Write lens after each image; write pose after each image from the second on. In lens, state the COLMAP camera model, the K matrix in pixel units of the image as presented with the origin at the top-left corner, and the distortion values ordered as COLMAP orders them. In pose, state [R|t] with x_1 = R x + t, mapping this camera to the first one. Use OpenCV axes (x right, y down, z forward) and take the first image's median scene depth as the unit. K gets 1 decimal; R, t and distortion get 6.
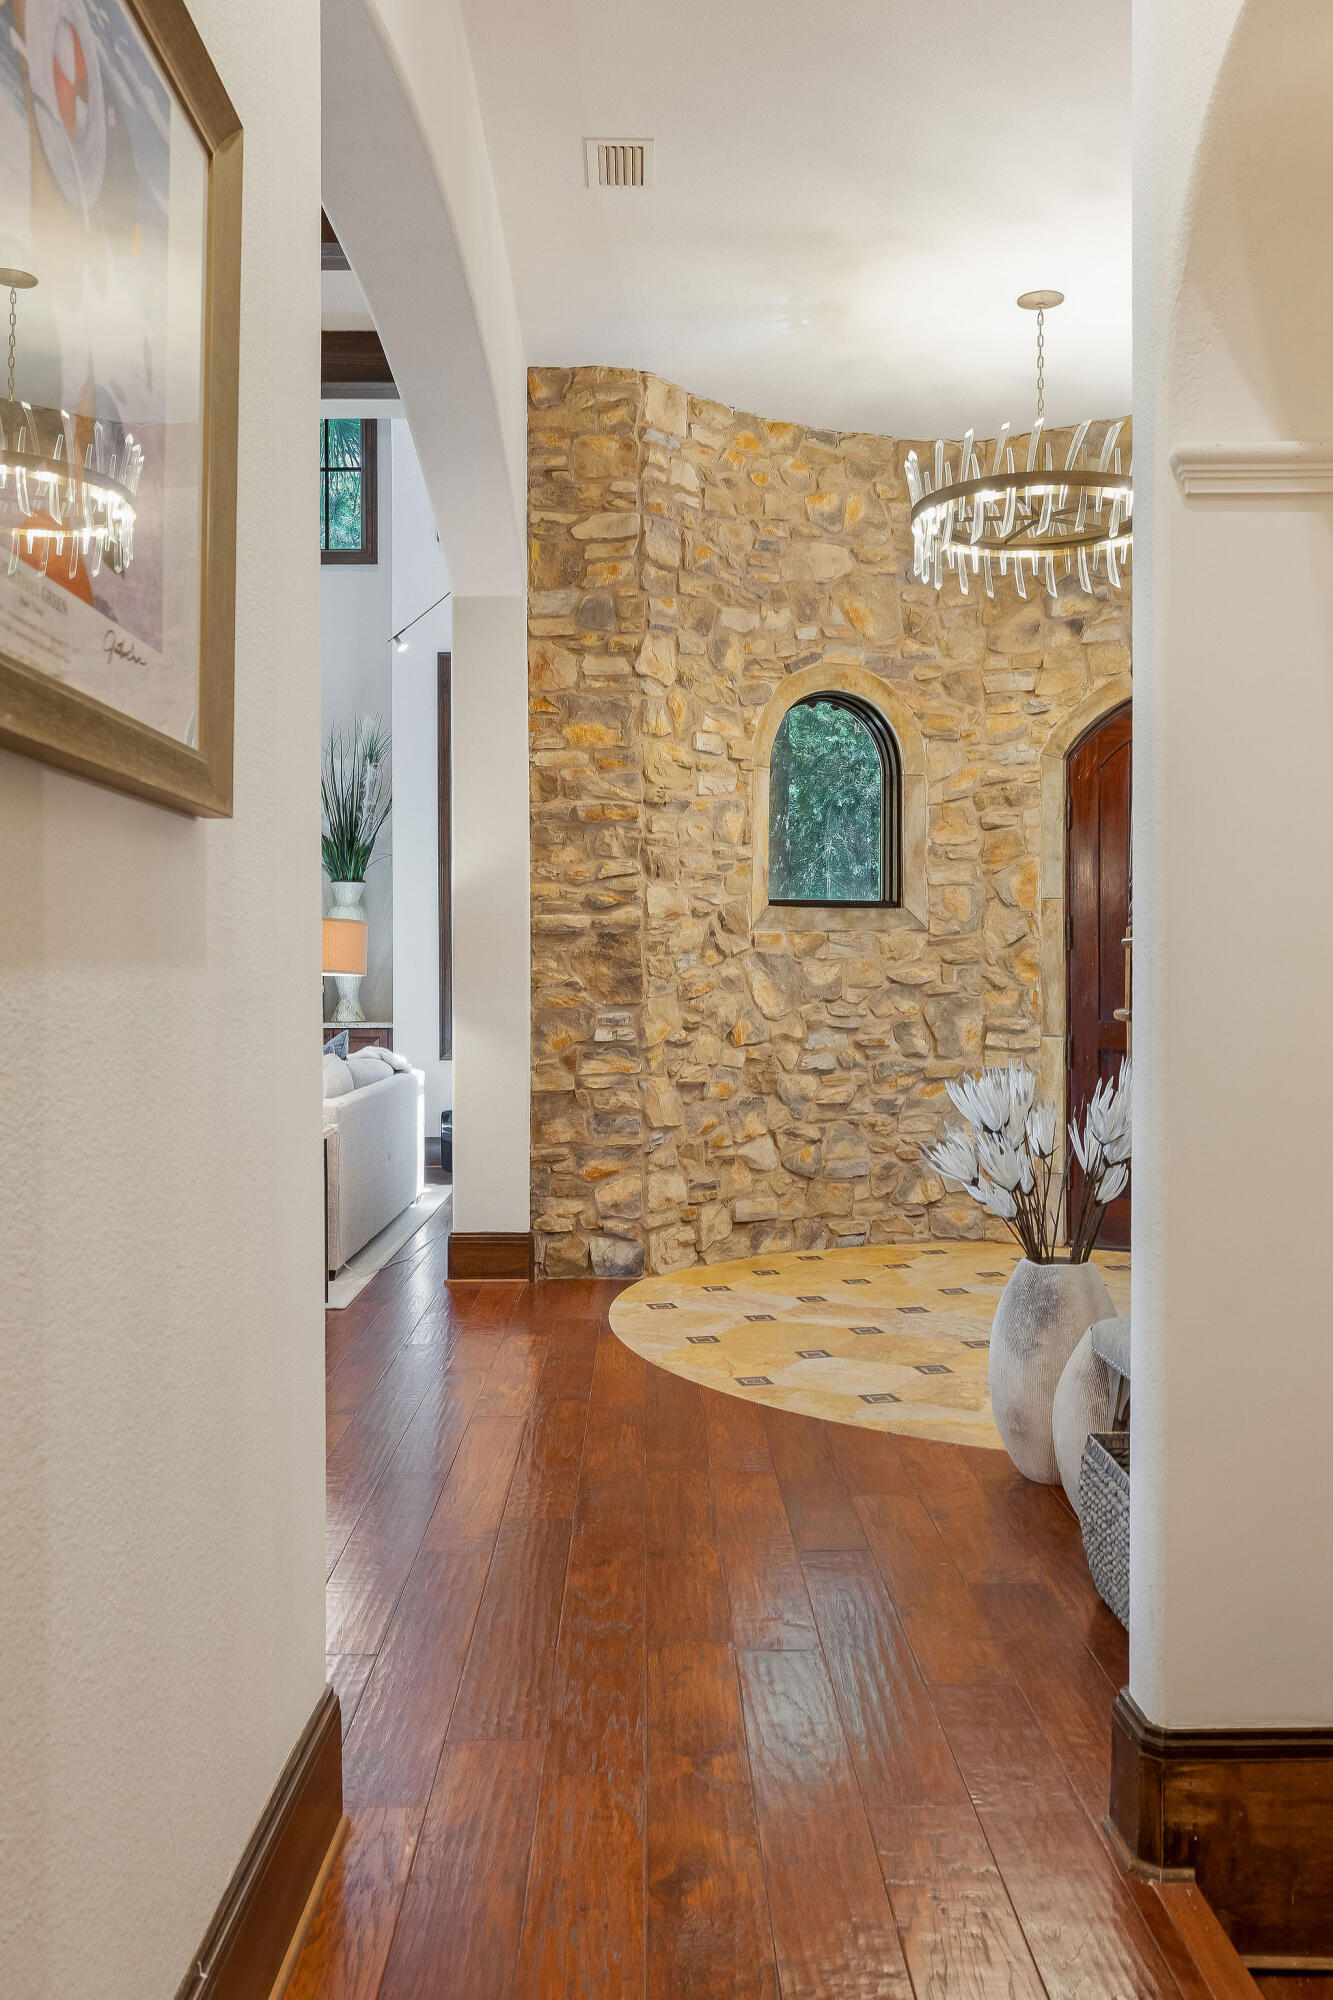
lens RADIAL K [[1709.1, 0, 668.2], [0, 1709.1, 996.7], [0, 0, 1]] dist [0.003638, 0.000219]
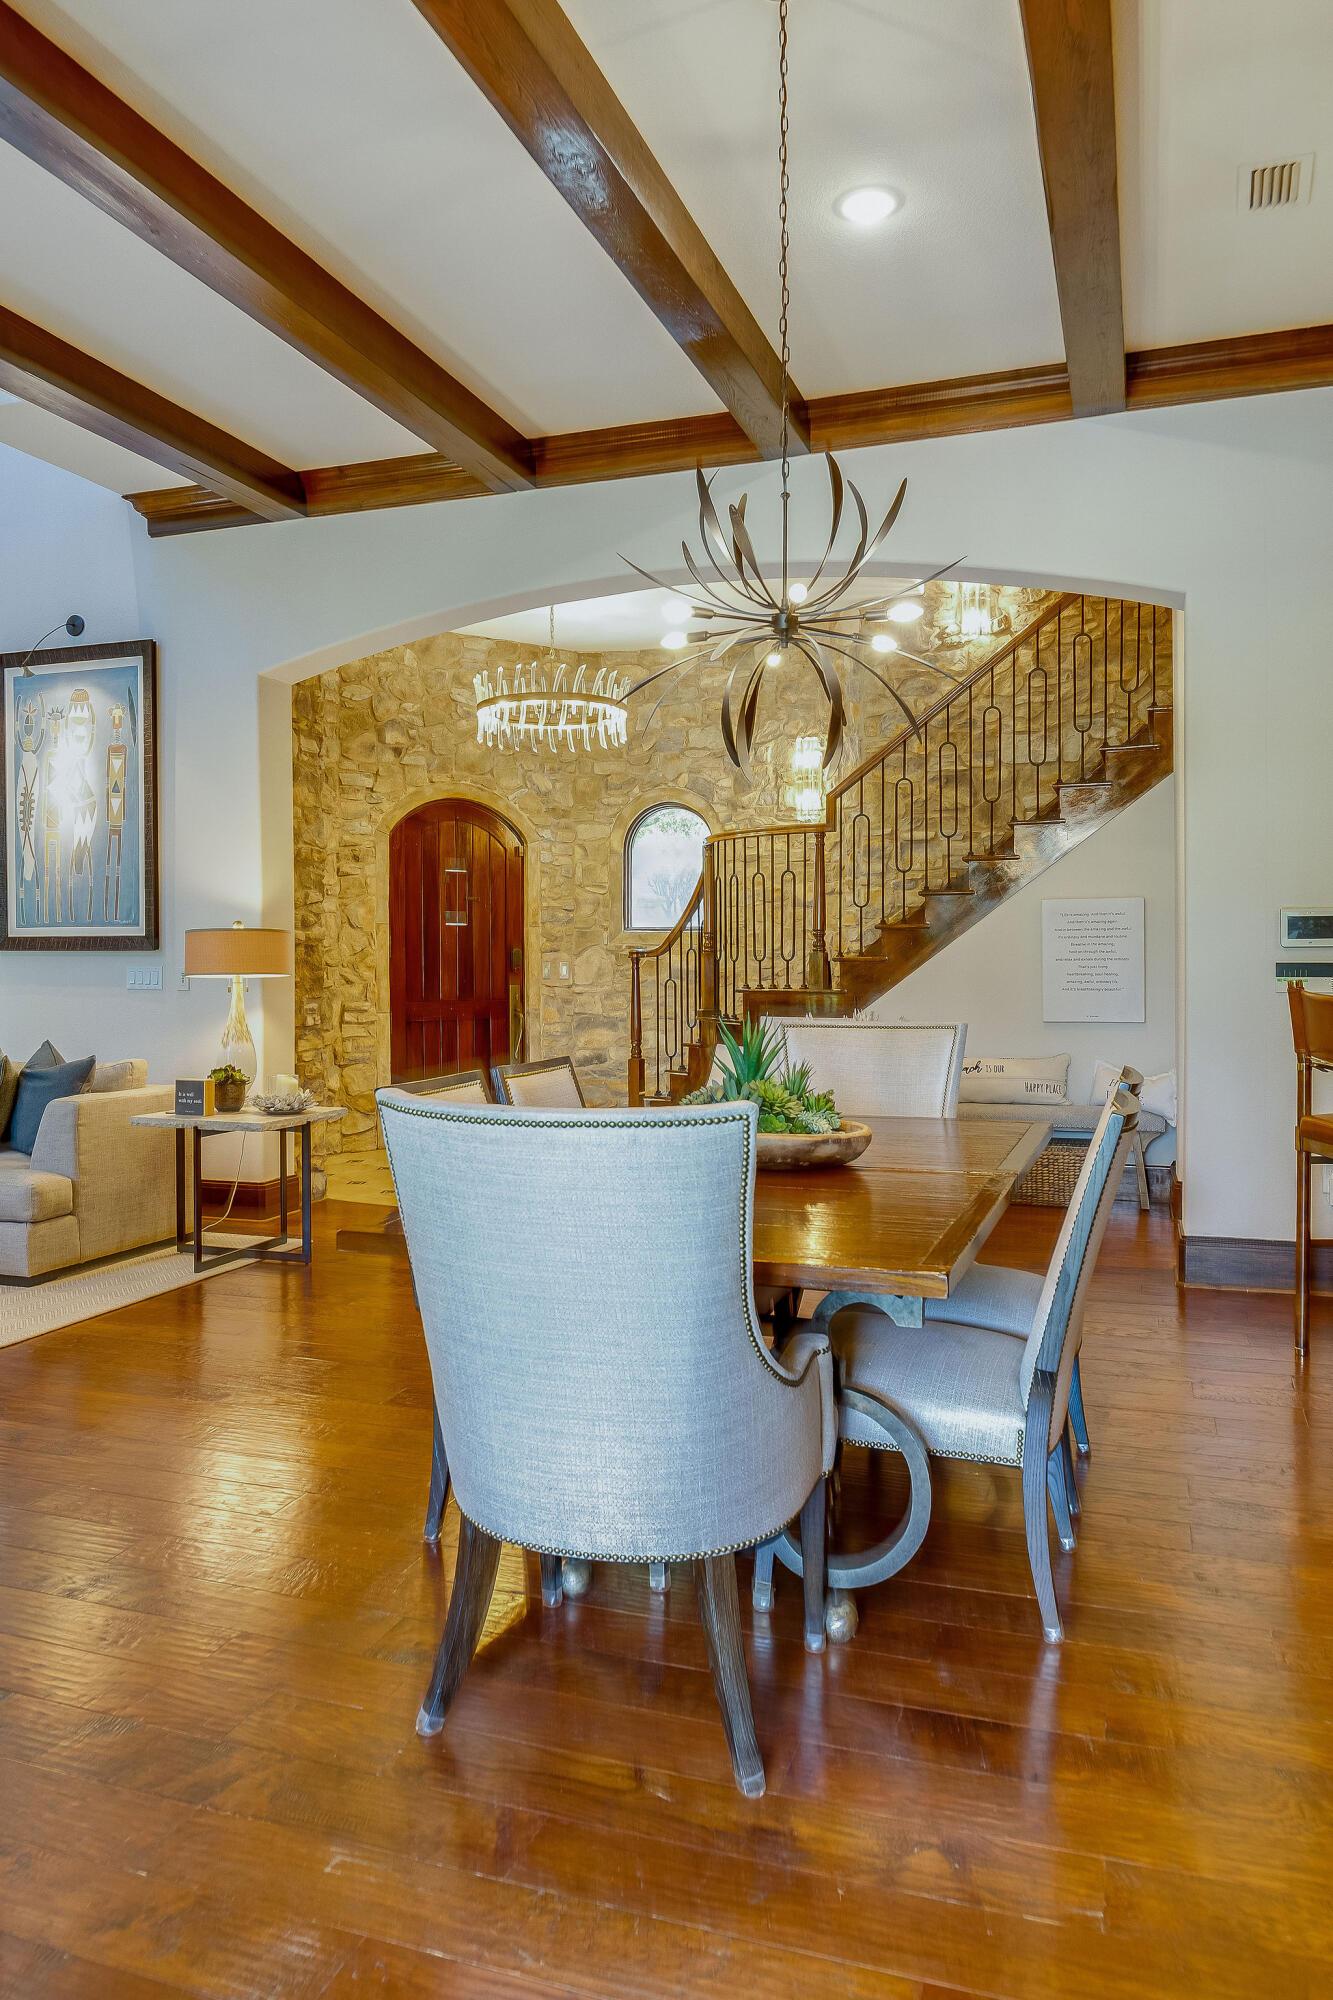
lens RADIAL K [[1357.5, 0, 707.5], [0, 1357.5, 974.0], [0, 0, 1]] dist [-0.011497, 0.000571]
pose [[0.330678, -0.007716, 0.943712, -0.835557], [0.015218, 0.999880, 0.002843, -0.011080], [-0.943621, 0.013422, 0.330756, 0.315679]]
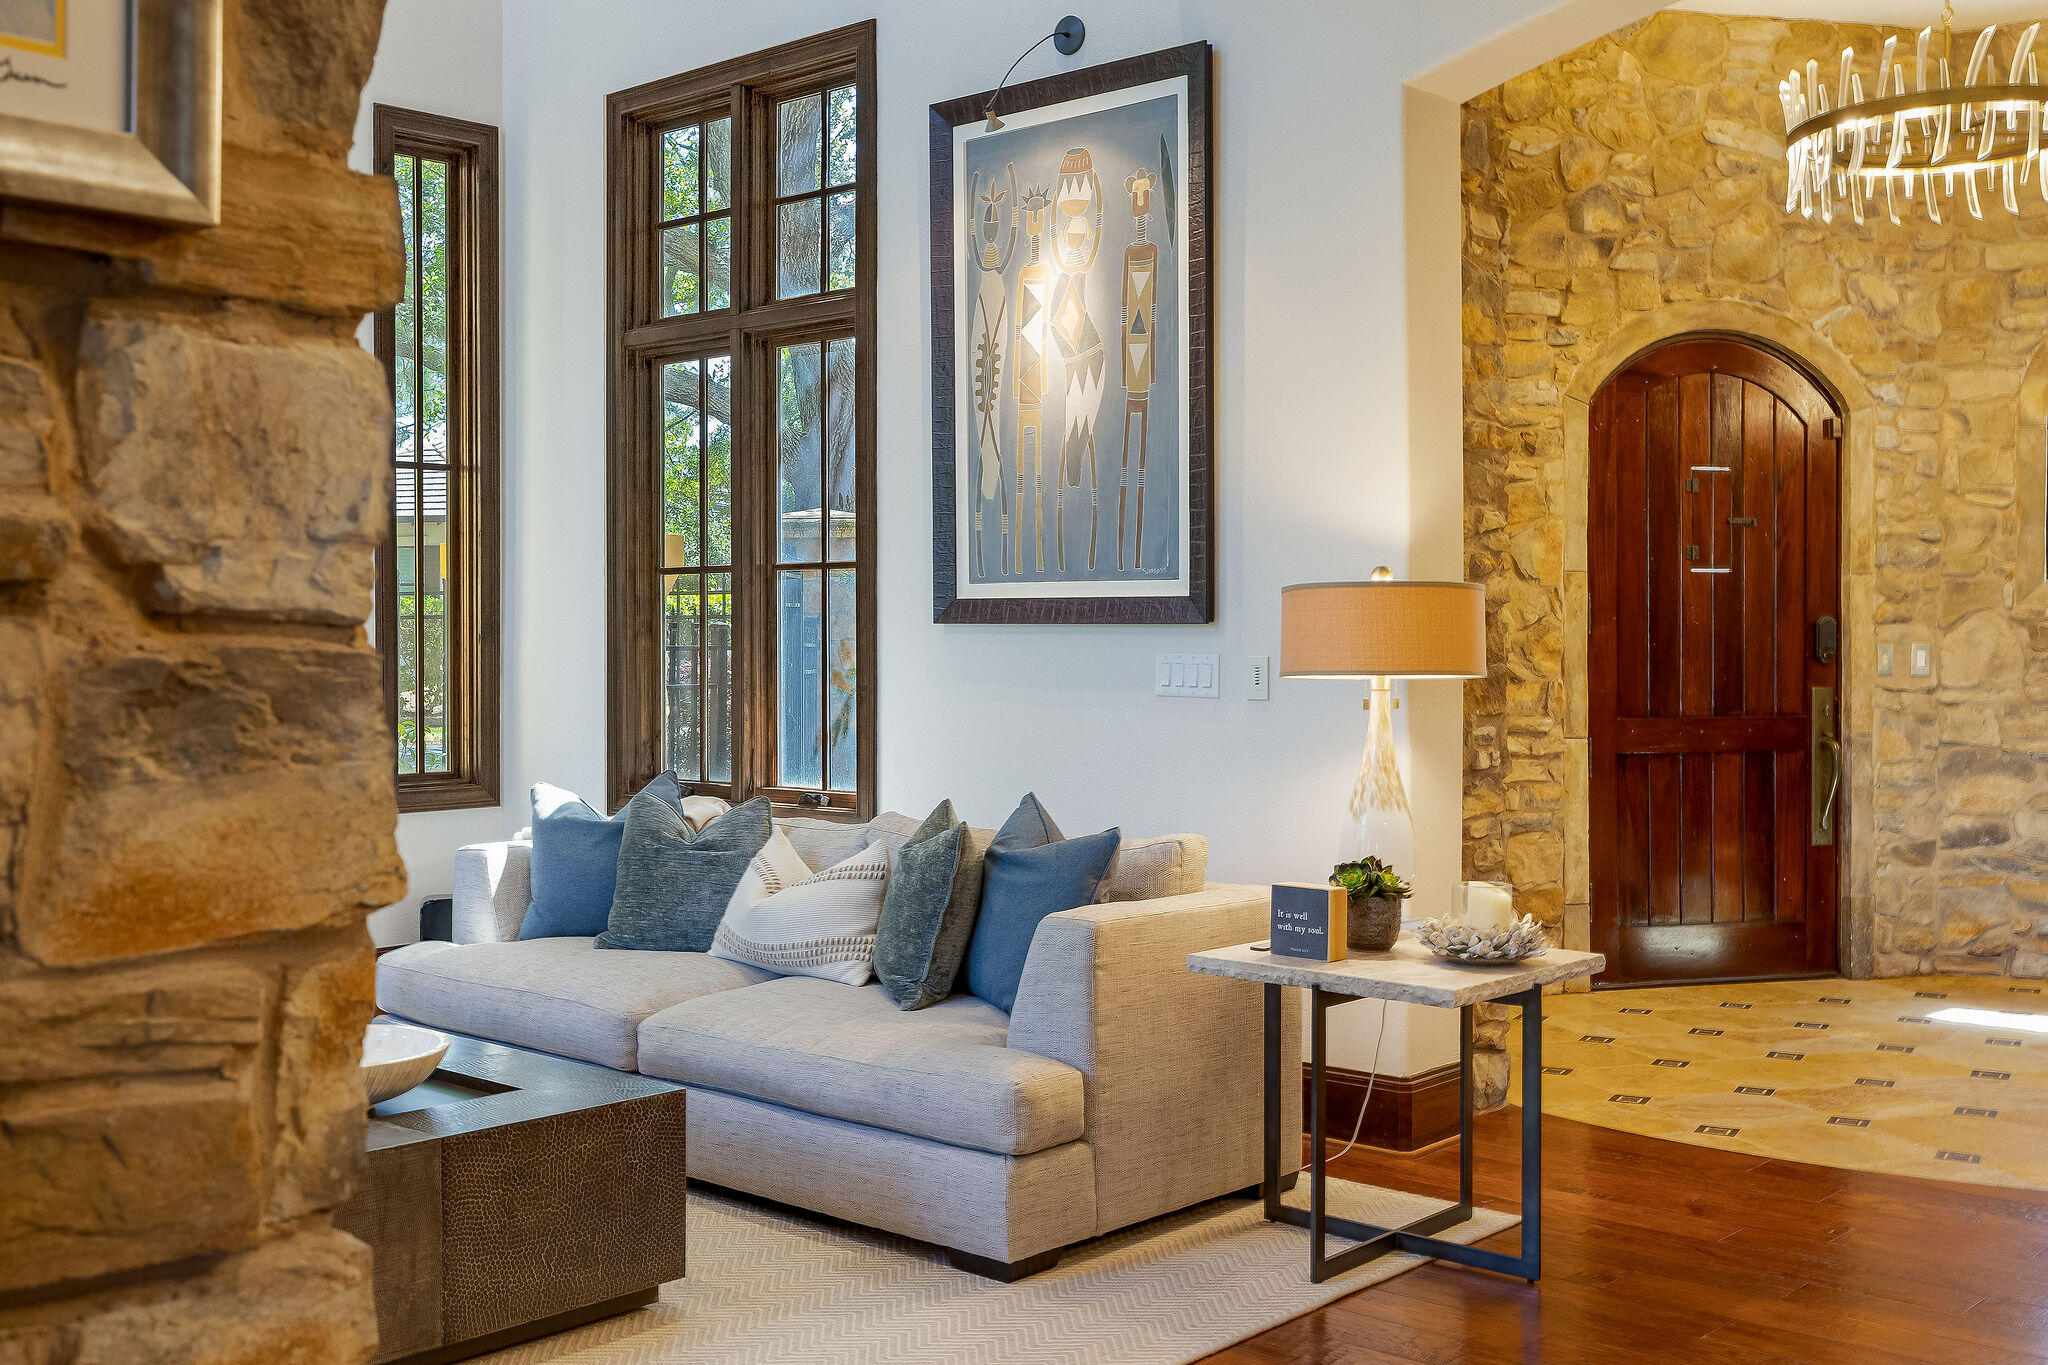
lens RADIAL K [[2133.6, 0, 1053.9], [0, 2133.6, 650.1], [0, 0, 1]] dist [0.007871, 0.000000]
pose [[0.680327, -0.004614, 0.732895, -0.701028], [0.010232, 0.999943, -0.003203, -0.018573], [-0.732838, 0.009678, 0.680335, 0.482199]]
